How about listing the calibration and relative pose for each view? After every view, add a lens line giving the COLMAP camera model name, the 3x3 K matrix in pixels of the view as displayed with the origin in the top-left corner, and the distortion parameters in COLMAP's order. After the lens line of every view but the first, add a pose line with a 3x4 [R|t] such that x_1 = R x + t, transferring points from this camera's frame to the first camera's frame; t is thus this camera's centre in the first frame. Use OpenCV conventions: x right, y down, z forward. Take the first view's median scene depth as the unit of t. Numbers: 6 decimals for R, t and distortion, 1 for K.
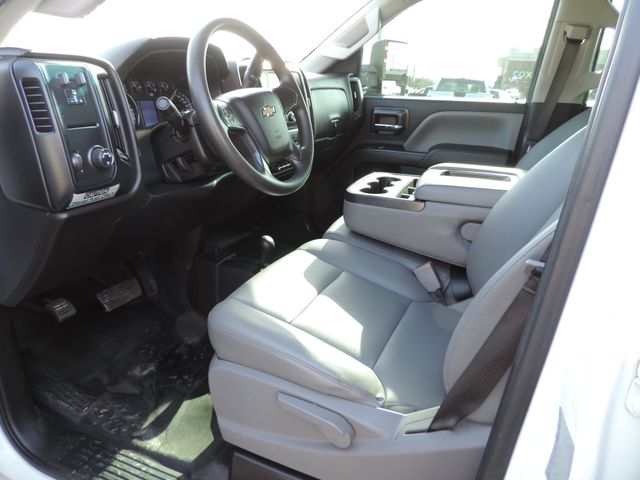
lens RADIAL K [[425.5, 0, 320.0], [0, 425.5, 240.0], [0, 0, 1]] dist [-0.046765, -0.000629]
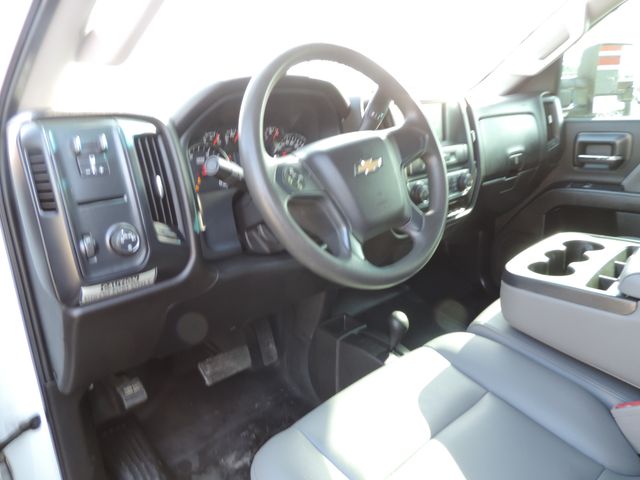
lens RADIAL K [[443.2, 0, 320.0], [0, 443.2, 240.0], [0, 0, 1]] dist [-0.022579, -0.001581]
pose [[0.908454, 0.041686, -0.415902, 0.081097], [-0.069922, 0.996150, -0.052885, -0.096743], [0.412096, 0.077124, 0.907871, 0.219374]]
